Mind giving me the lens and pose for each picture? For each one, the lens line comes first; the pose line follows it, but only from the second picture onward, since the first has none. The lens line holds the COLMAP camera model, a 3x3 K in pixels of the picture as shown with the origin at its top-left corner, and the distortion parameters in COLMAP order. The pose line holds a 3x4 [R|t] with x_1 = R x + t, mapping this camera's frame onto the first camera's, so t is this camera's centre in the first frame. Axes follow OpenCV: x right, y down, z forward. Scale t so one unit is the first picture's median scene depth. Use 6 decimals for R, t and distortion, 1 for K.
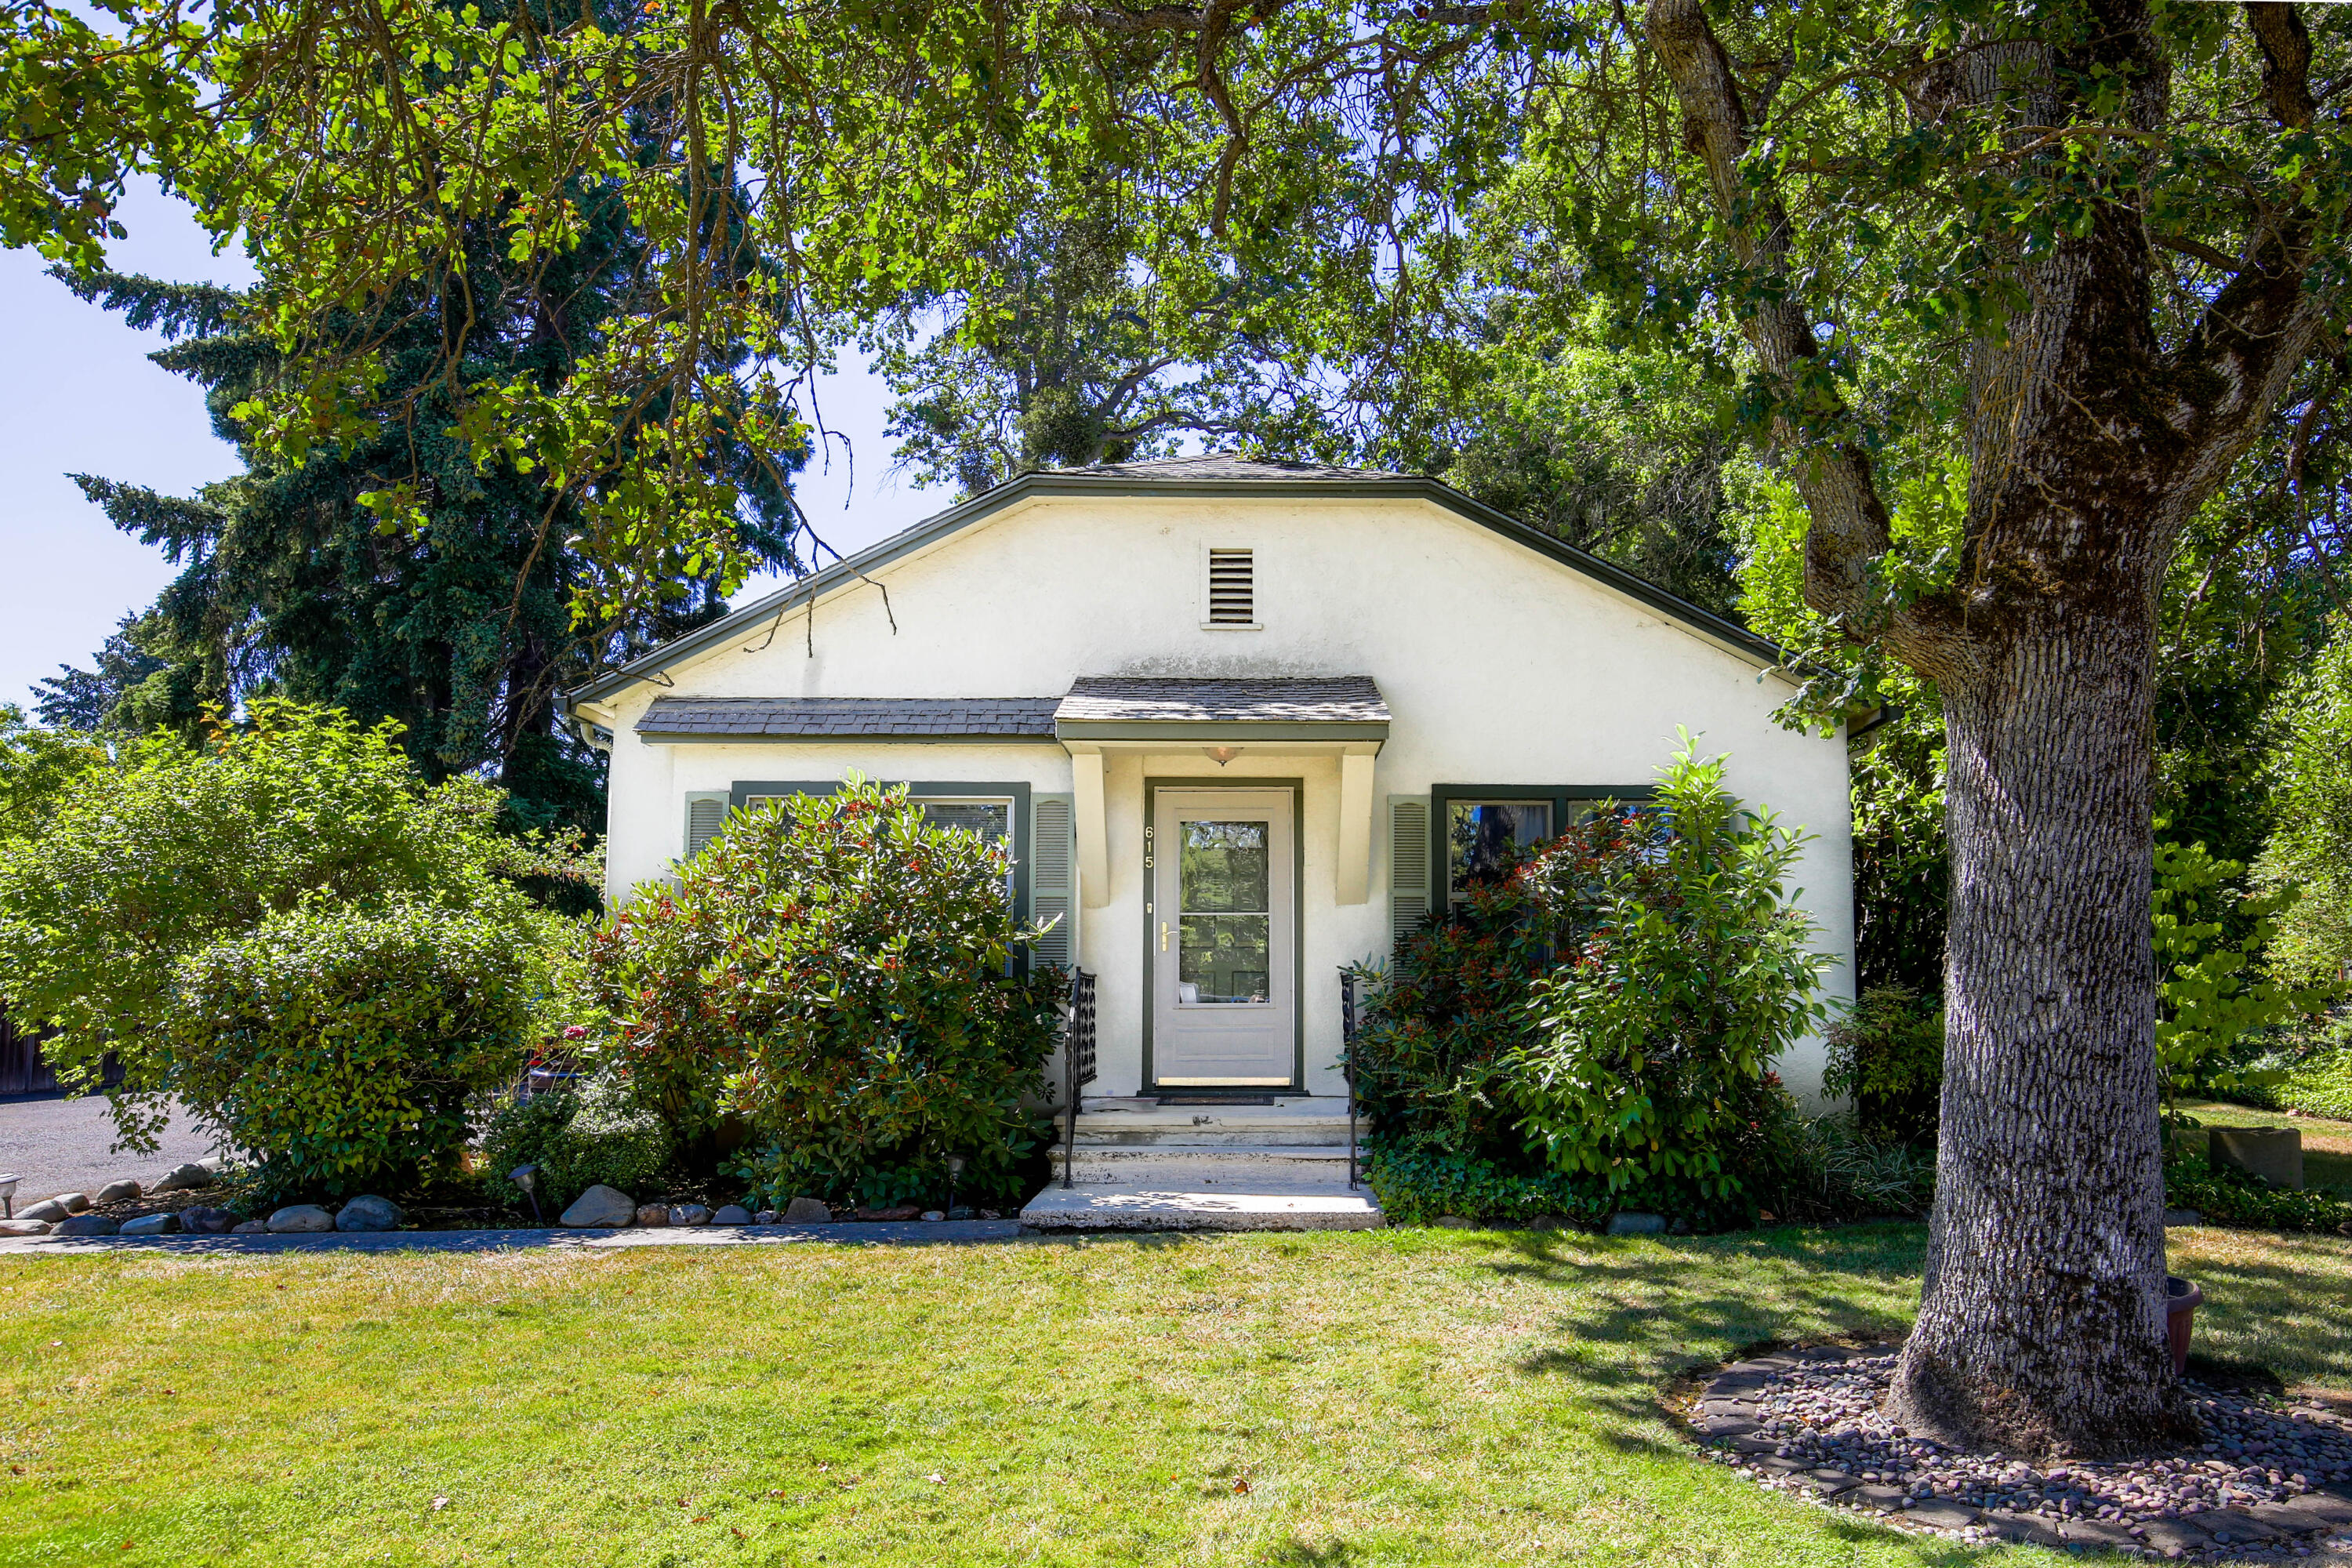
lens RADIAL K [[1537.1, 0, 1177.6], [0, 1537.1, 811.9], [0, 0, 1]] dist [-0.005882, -0.002173]
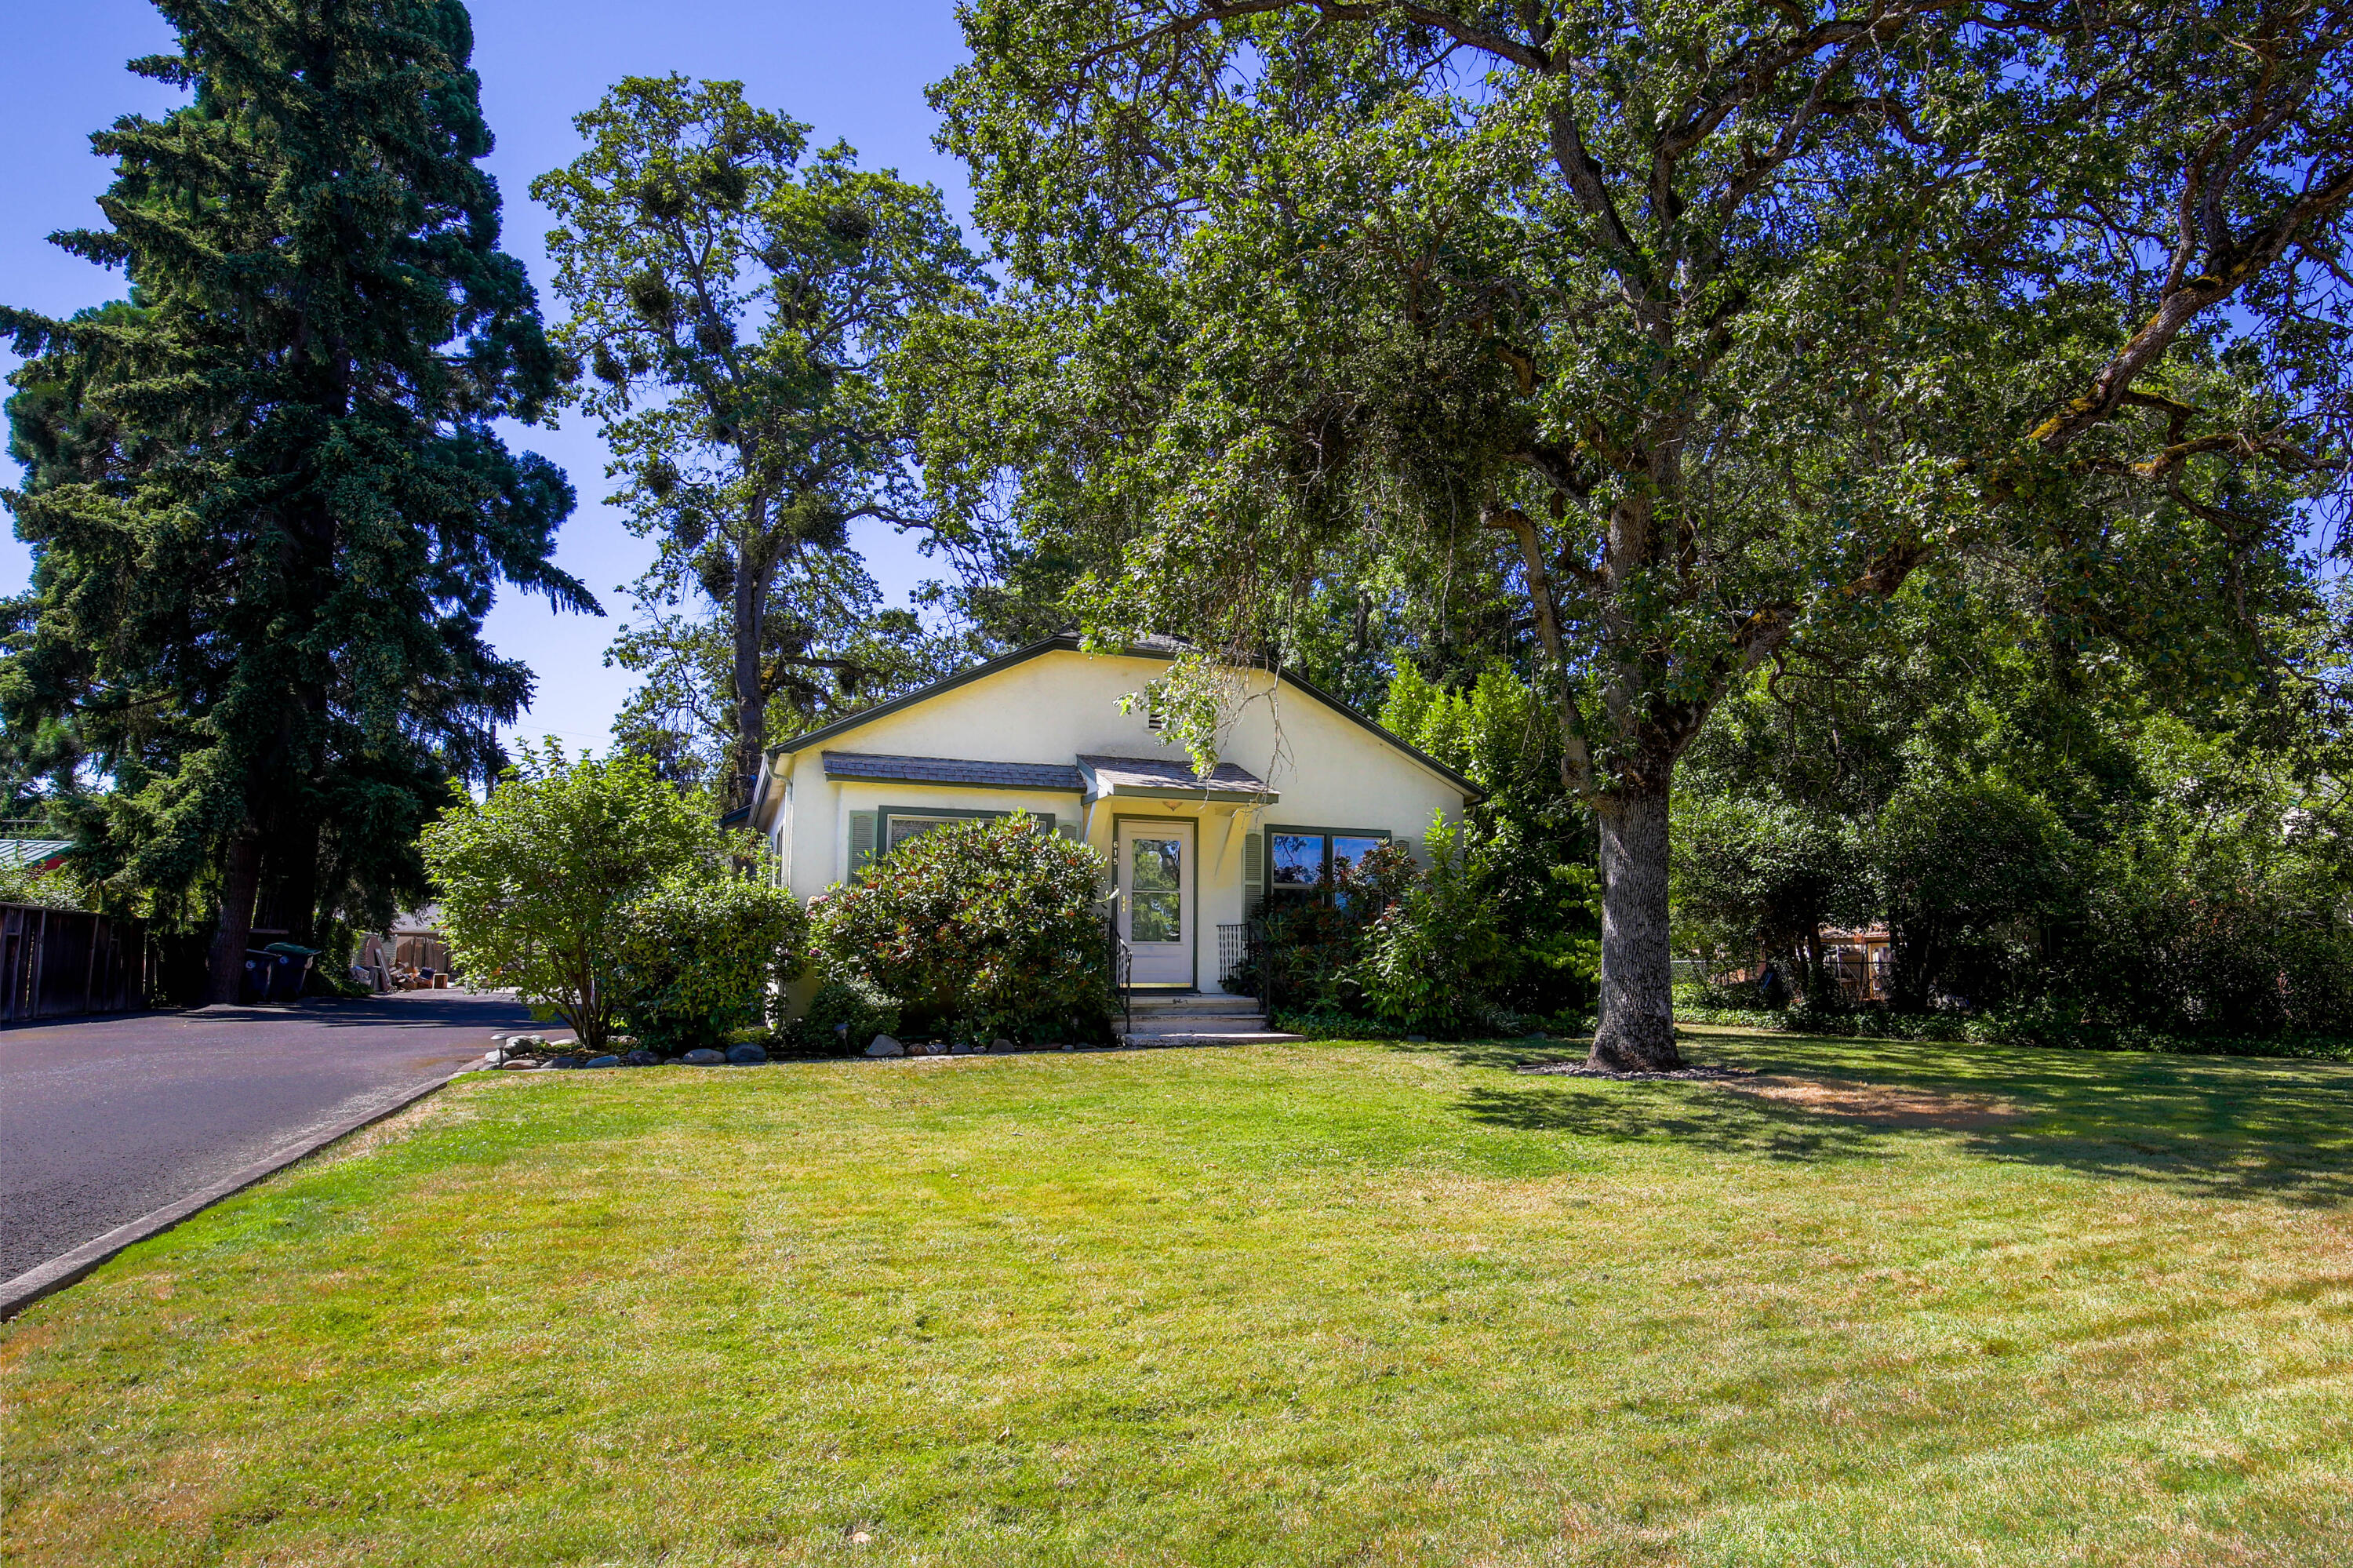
lens RADIAL K [[1272.5, 0, 1167.7], [0, 1272.5, 774.3], [0, 0, 1]] dist [-0.017748, -0.000550]
pose [[0.947558, 0.052331, 0.315271, -0.438886], [-0.042215, 0.998353, -0.038836, -0.013732], [-0.316784, 0.023491, 0.948207, -0.420773]]
